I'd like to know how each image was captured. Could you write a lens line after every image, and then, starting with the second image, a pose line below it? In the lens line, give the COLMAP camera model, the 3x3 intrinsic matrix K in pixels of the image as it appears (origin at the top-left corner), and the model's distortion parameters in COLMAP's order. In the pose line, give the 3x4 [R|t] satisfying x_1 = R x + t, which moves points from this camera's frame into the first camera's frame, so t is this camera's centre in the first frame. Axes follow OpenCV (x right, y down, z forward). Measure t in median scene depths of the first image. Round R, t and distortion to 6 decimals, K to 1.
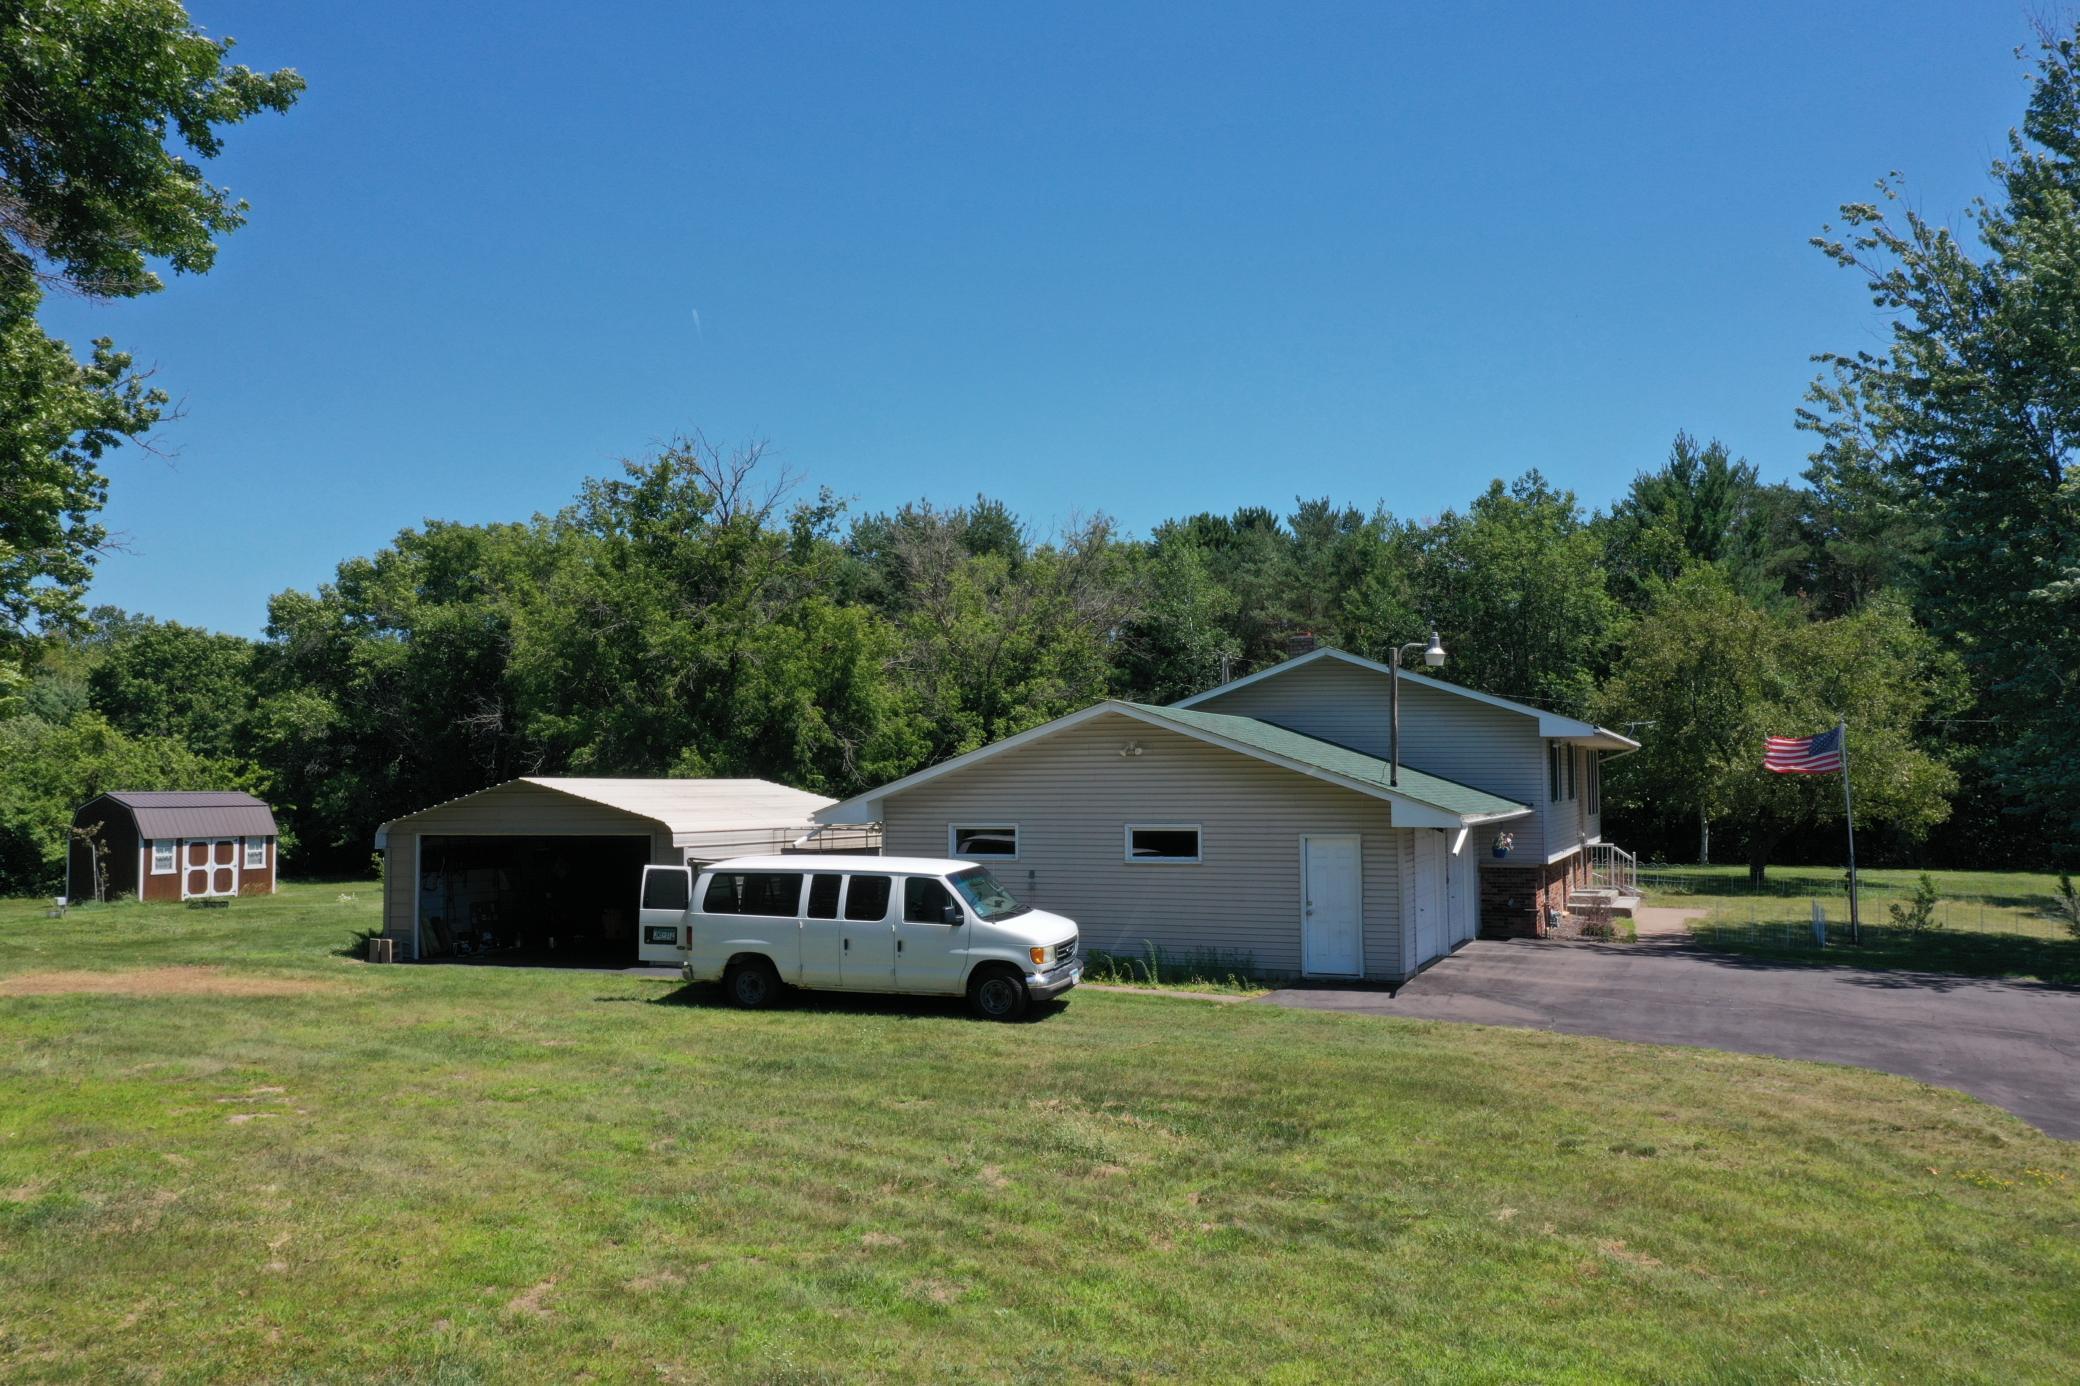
lens RADIAL K [[1629.2, 0, 1040.0], [0, 1629.2, 693.0], [0, 0, 1]] dist [0.005005, 0.006542]
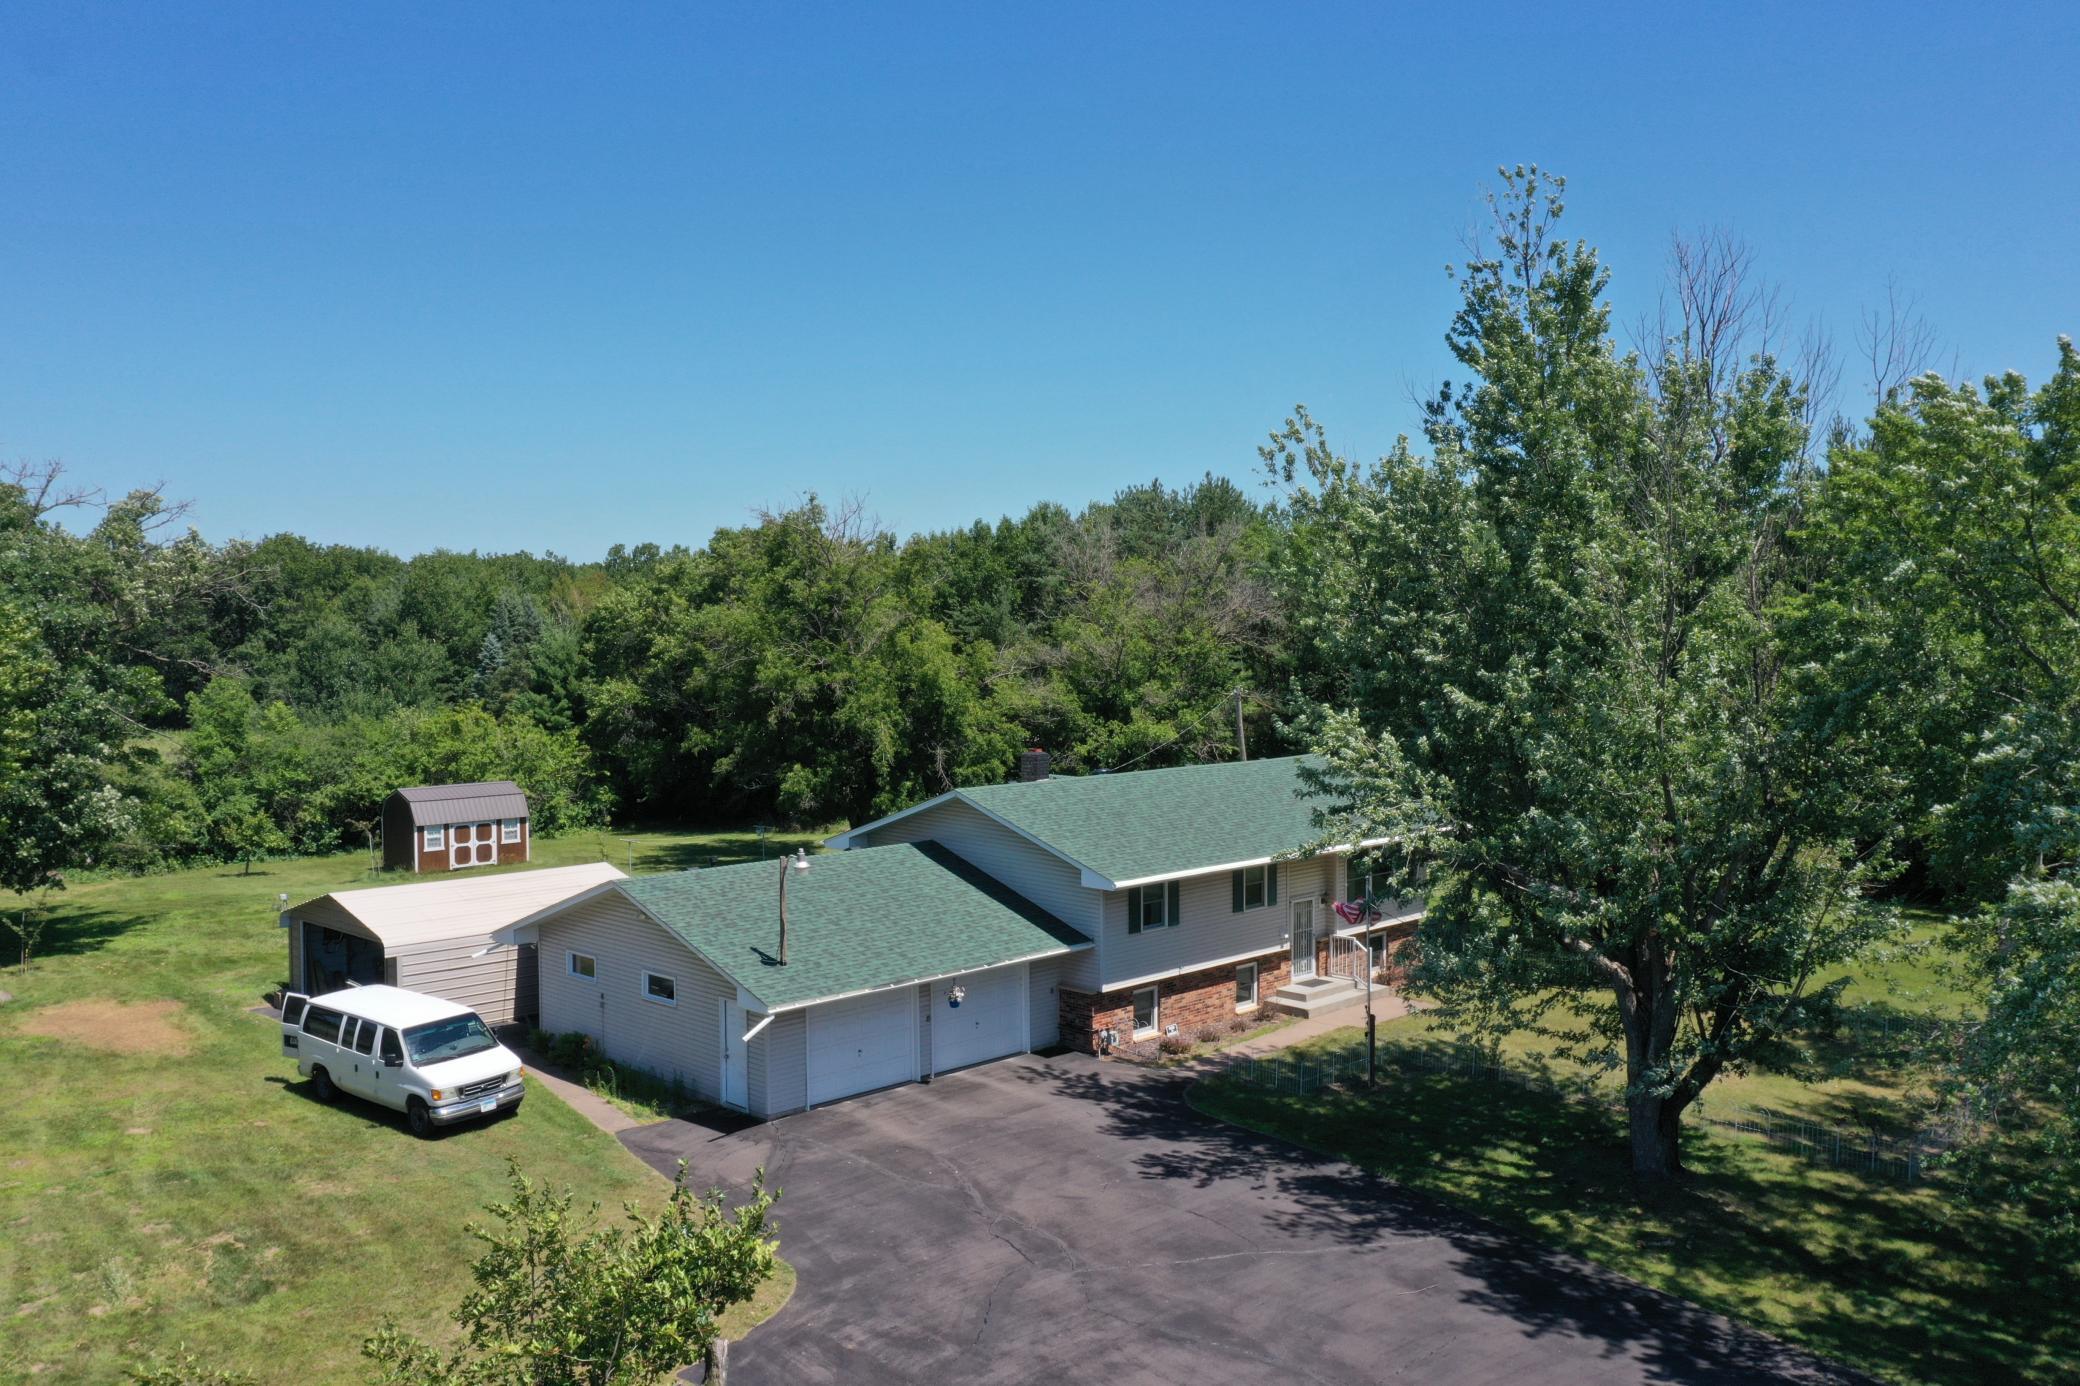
lens RADIAL K [[1629.2, 0, 1040.0], [0, 1629.2, 693.0], [0, 0, 1]] dist [0.005005, 0.006542]
pose [[0.921904, 0.014324, -0.387154, 0.417594], [0.024036, 0.995276, 0.094060, -0.125515], [0.386673, -0.096020, 0.917205, -0.029573]]
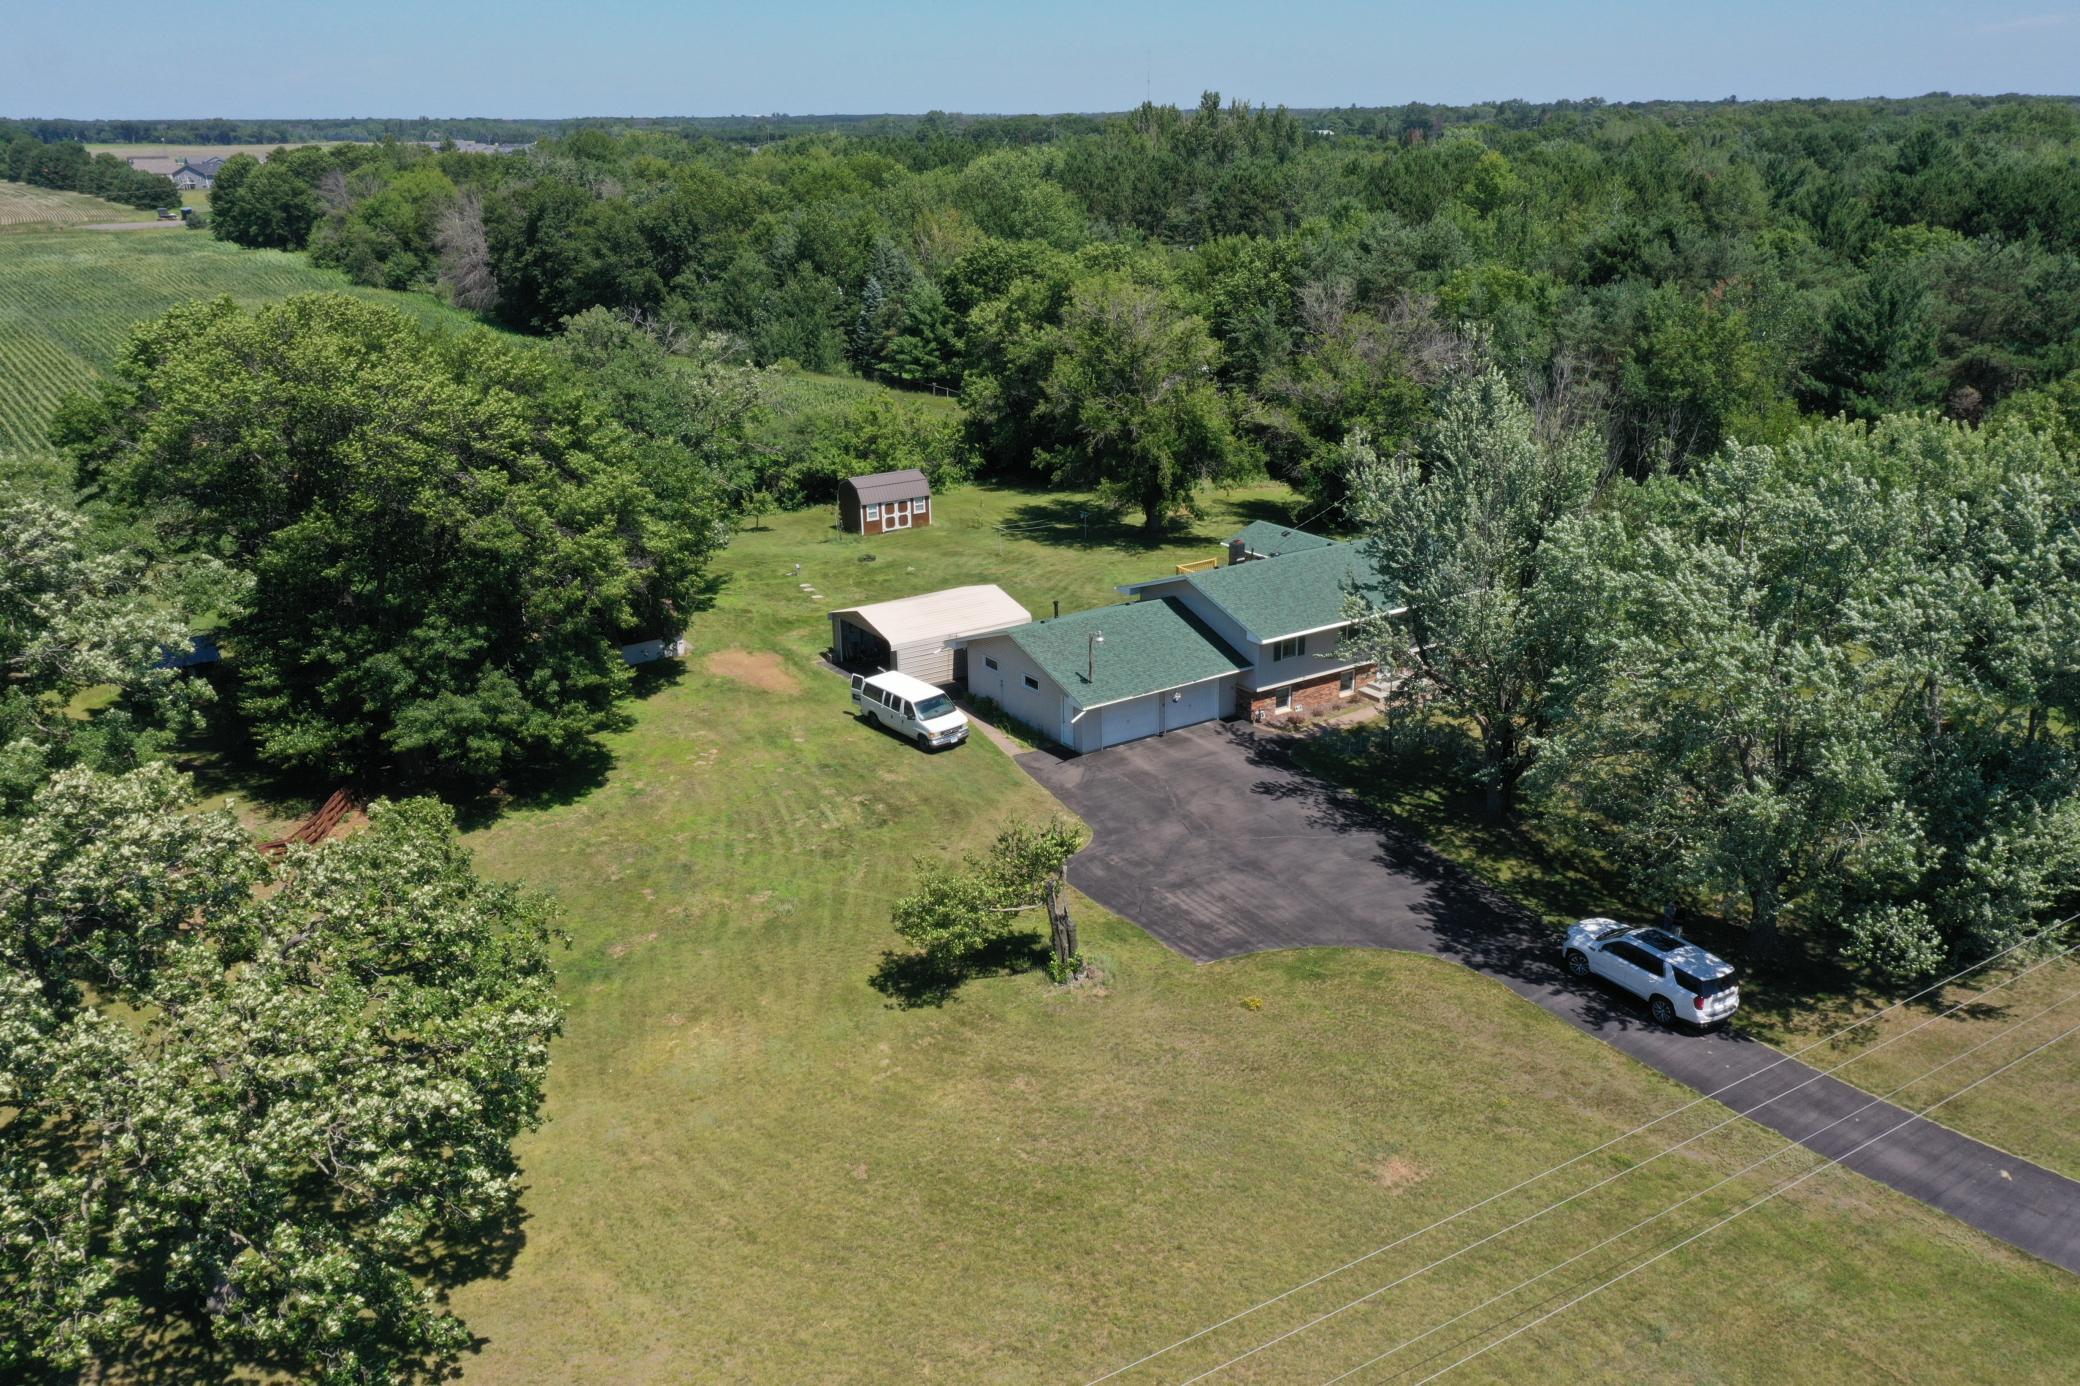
lens RADIAL K [[1600.2, 0, 1047.3], [0, 1600.2, 774.5], [0, 0, 1]] dist [-0.000265, 0.001335]
pose [[0.829543, 0.205761, -0.519154, 0.712714], [0.044143, 0.902576, 0.428261, -0.426495], [0.556696, -0.378178, 0.739643, -0.462228]]
